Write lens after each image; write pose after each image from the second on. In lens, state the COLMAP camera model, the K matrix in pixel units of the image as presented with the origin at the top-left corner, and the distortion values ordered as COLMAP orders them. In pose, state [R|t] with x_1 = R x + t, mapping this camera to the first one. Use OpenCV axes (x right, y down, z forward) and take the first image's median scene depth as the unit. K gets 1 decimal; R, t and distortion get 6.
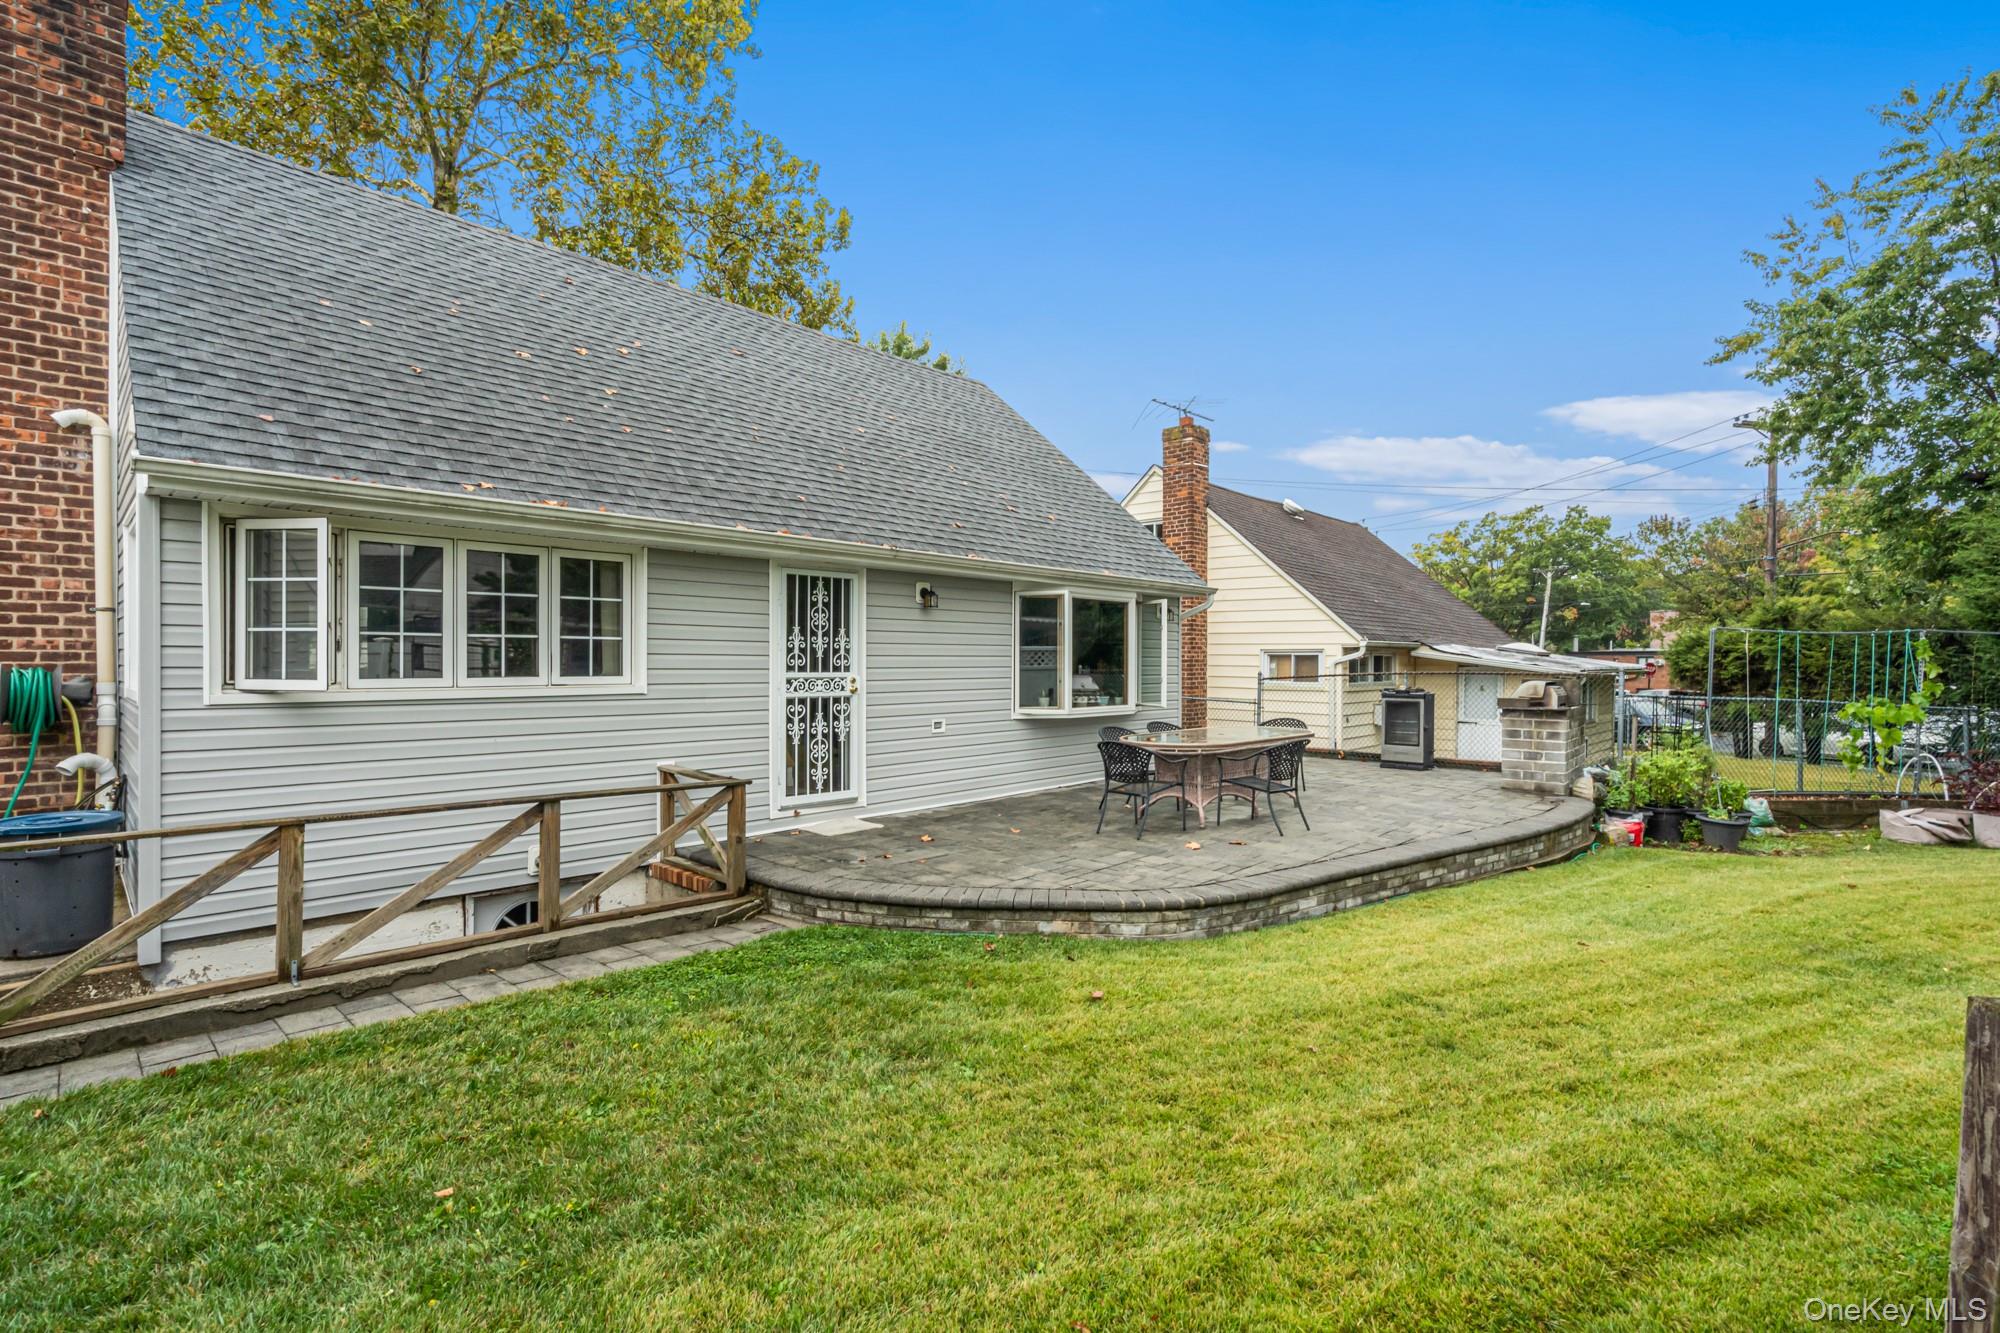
lens RADIAL K [[912.7, 0, 988.6], [0, 912.7, 647.2], [0, 0, 1]] dist [-0.012831, 0.000176]
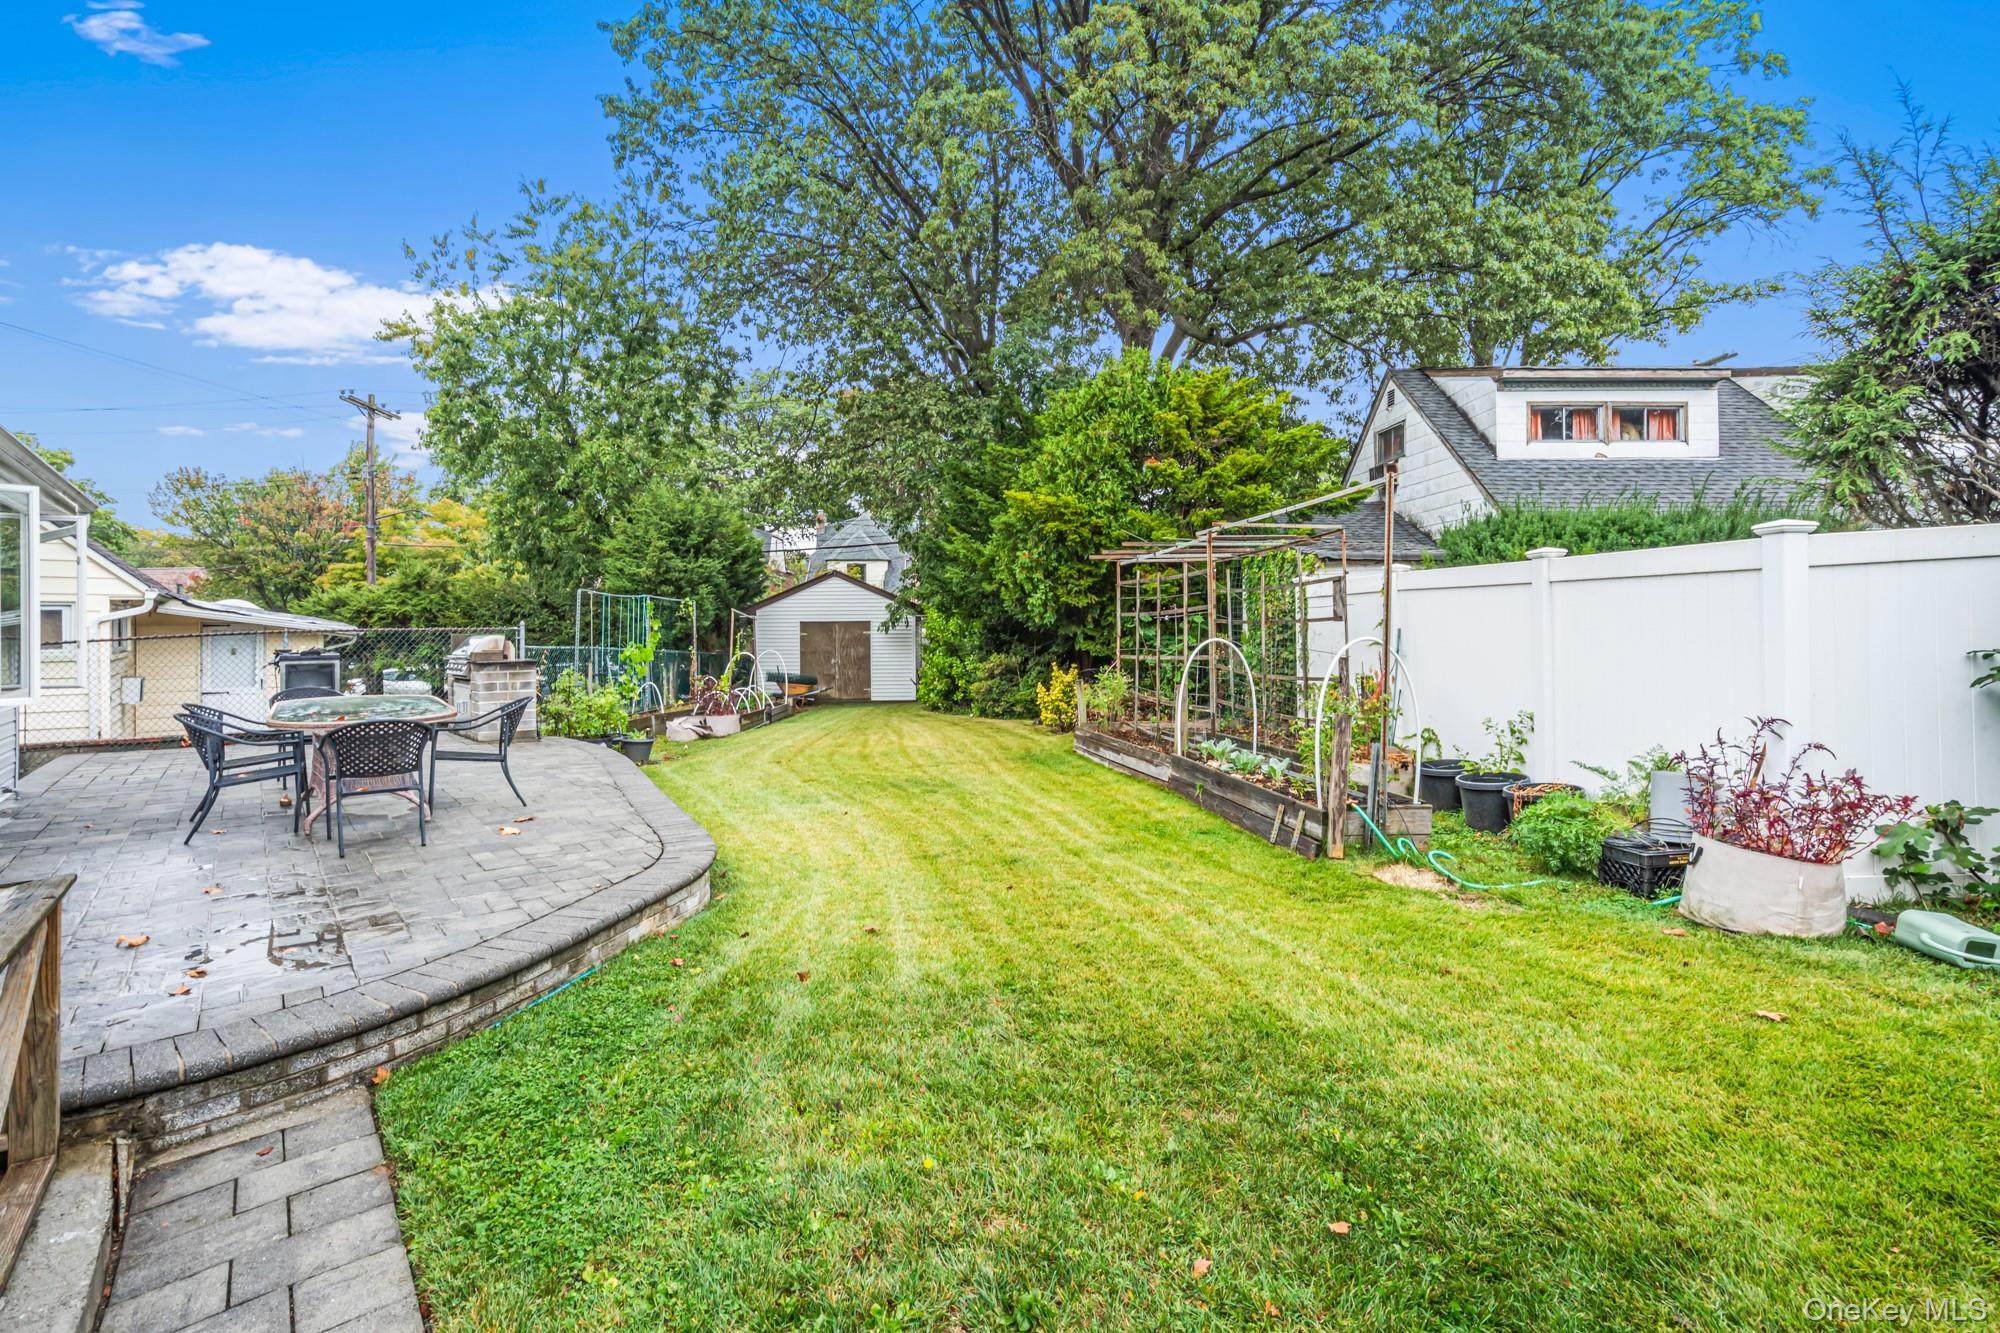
lens RADIAL K [[912.7, 0, 988.6], [0, 912.7, 647.2], [0, 0, 1]] dist [-0.012831, 0.000176]
pose [[0.134575, -0.030979, 0.990419, -0.382589], [-0.008236, 0.999442, 0.032380, 0.013393], [-0.990869, -0.012514, 0.134244, 0.324056]]
